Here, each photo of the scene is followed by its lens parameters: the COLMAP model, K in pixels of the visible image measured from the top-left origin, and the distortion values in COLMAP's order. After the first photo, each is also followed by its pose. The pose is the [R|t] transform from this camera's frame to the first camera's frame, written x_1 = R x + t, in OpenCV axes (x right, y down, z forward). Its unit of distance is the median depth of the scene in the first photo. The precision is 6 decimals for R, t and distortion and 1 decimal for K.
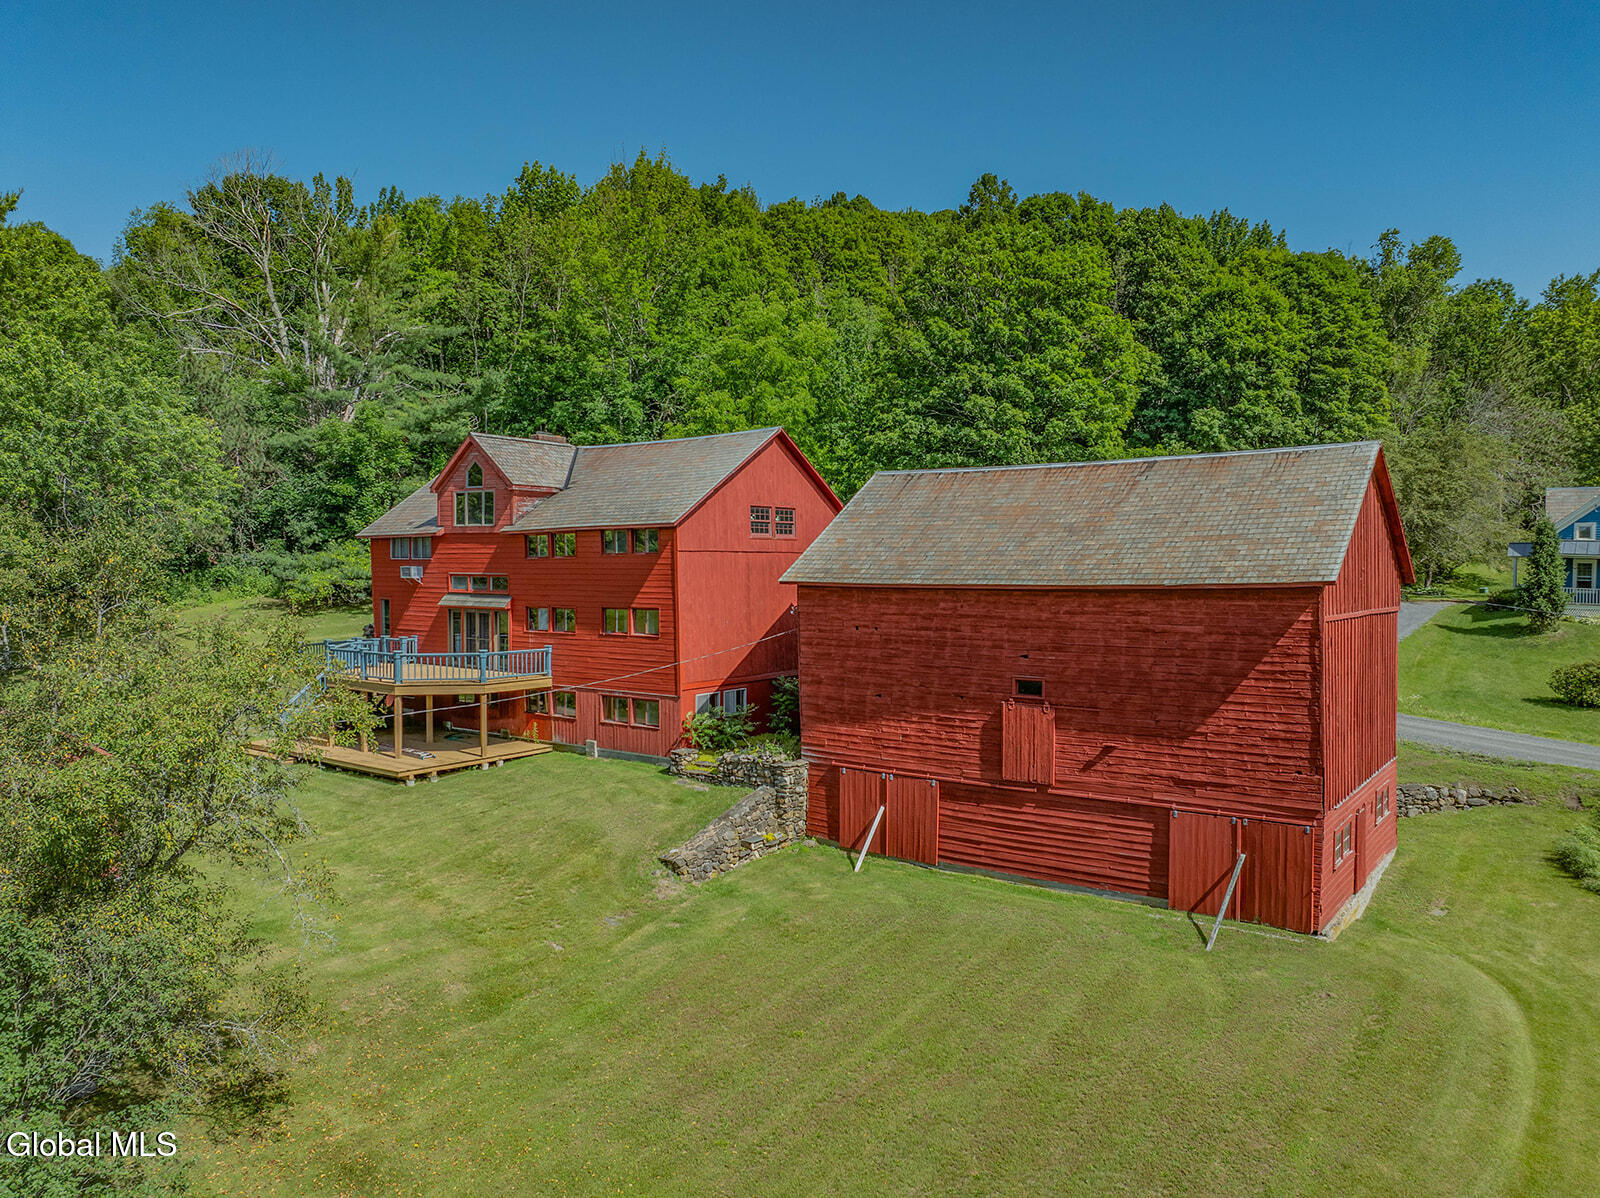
lens RADIAL K [[1158.8, 0, 800.0], [0, 1158.8, 599.0], [0, 0, 1]] dist [-0.035888, -0.003561]
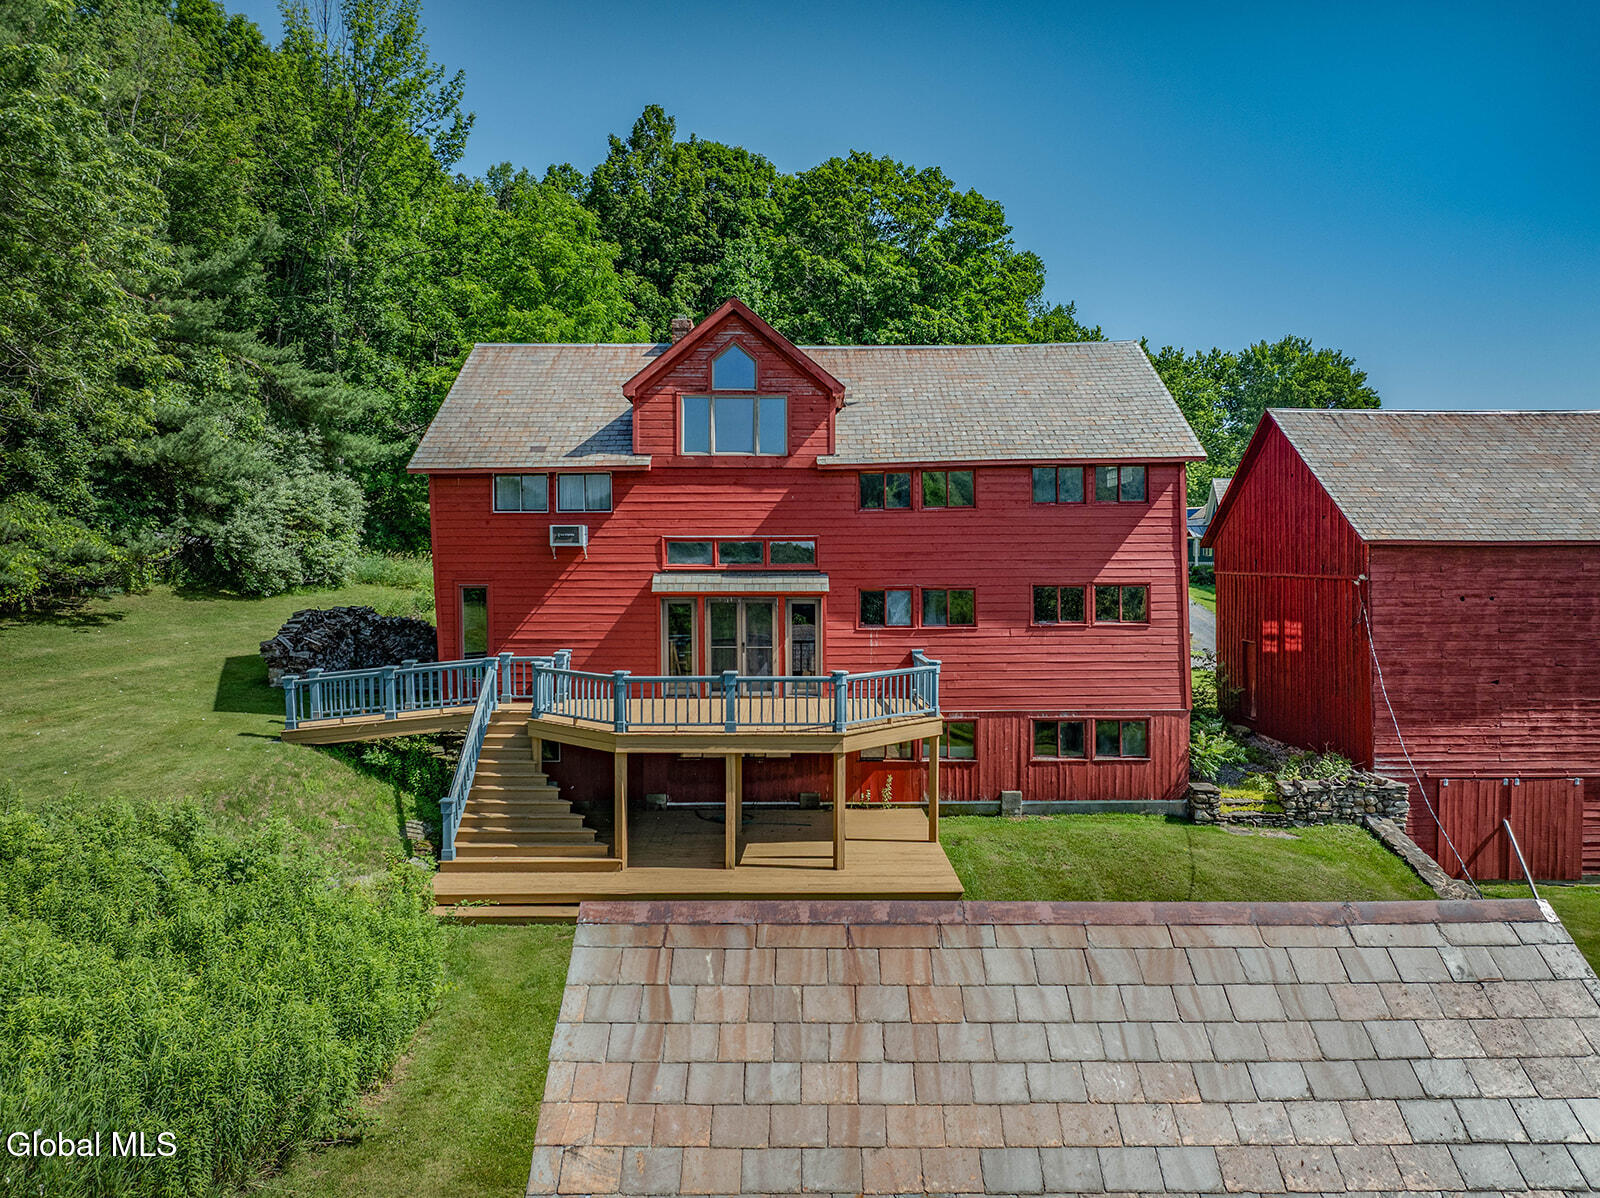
lens RADIAL K [[1158.8, 0, 800.0], [0, 1158.8, 599.0], [0, 0, 1]] dist [-0.035888, -0.003561]
pose [[0.802406, -0.027168, 0.596160, -0.578387], [0.025750, 0.999609, 0.010896, 0.003932], [-0.596223, 0.006608, 0.802792, 0.483705]]
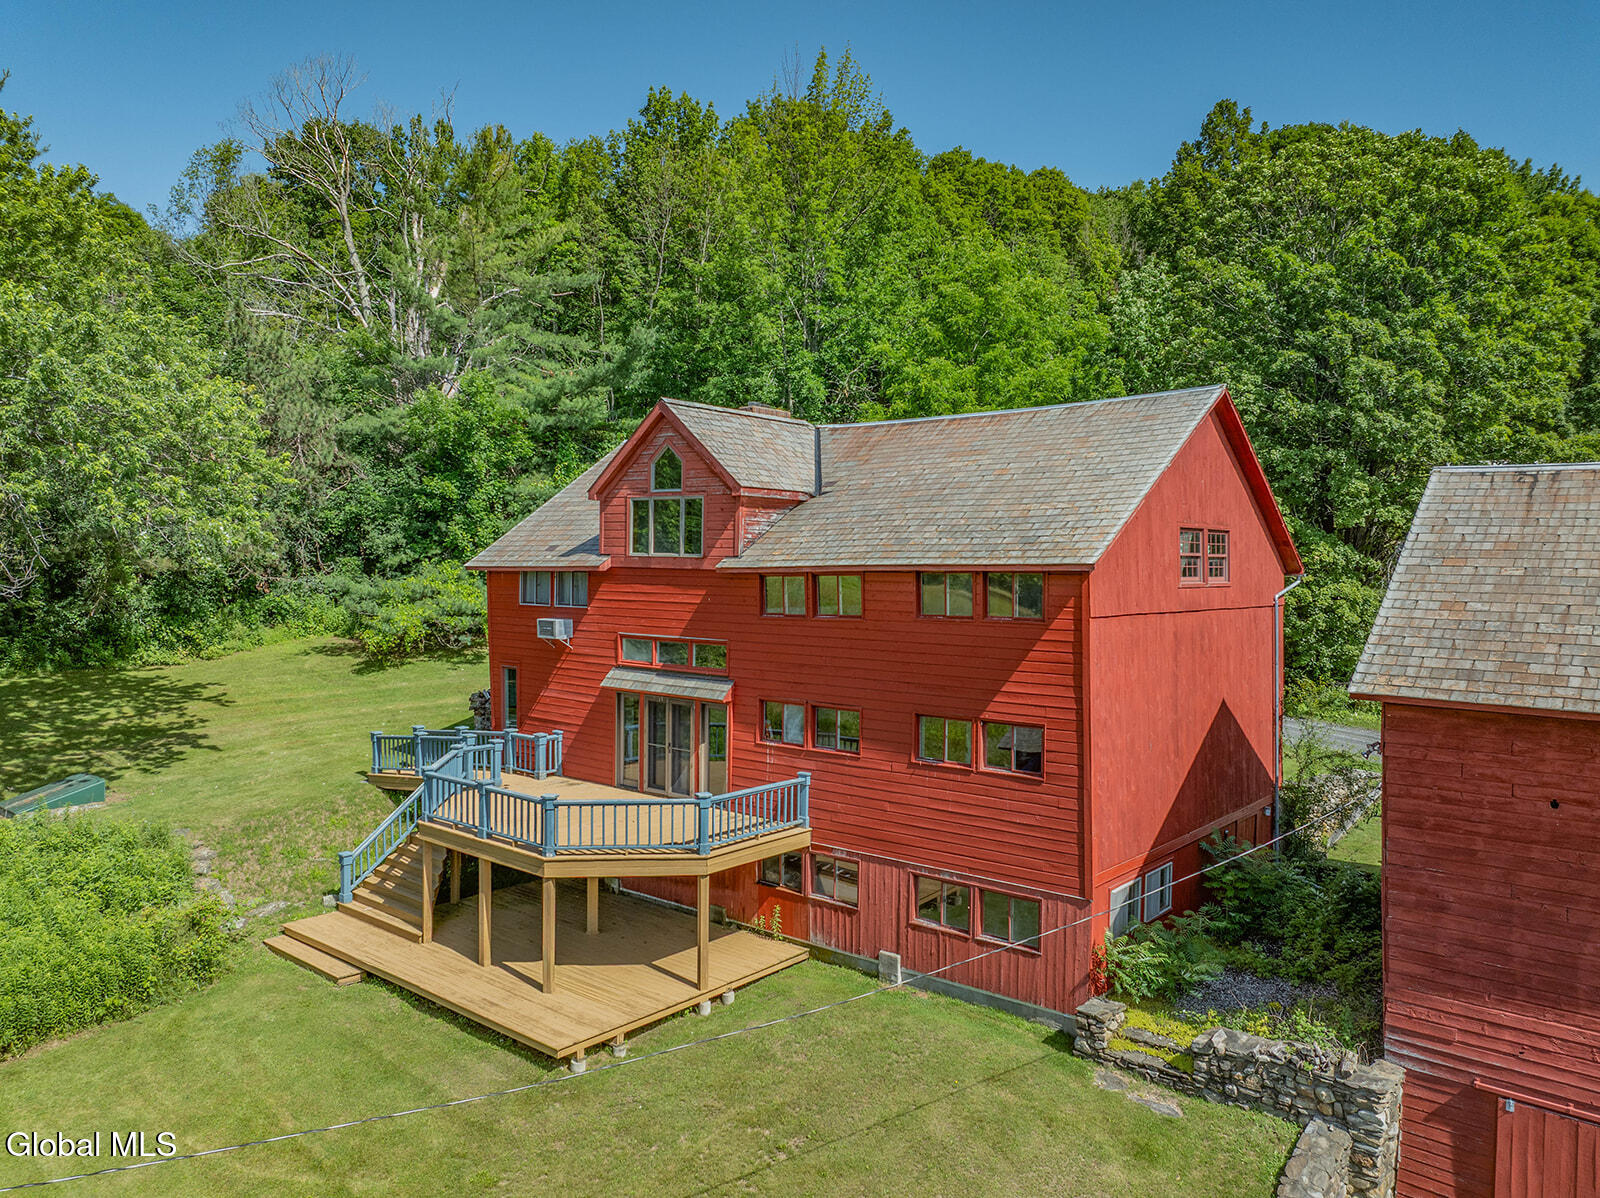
lens RADIAL K [[1161.5, 0, 800.0], [0, 1161.5, 599.0], [0, 0, 1]] dist [-0.029824, 0.003598]
pose [[0.997642, 0.009695, -0.067939, -0.164674], [-0.009672, 0.999953, 0.000679, -0.040460], [0.067942, -0.000020, 0.997689, 0.393443]]
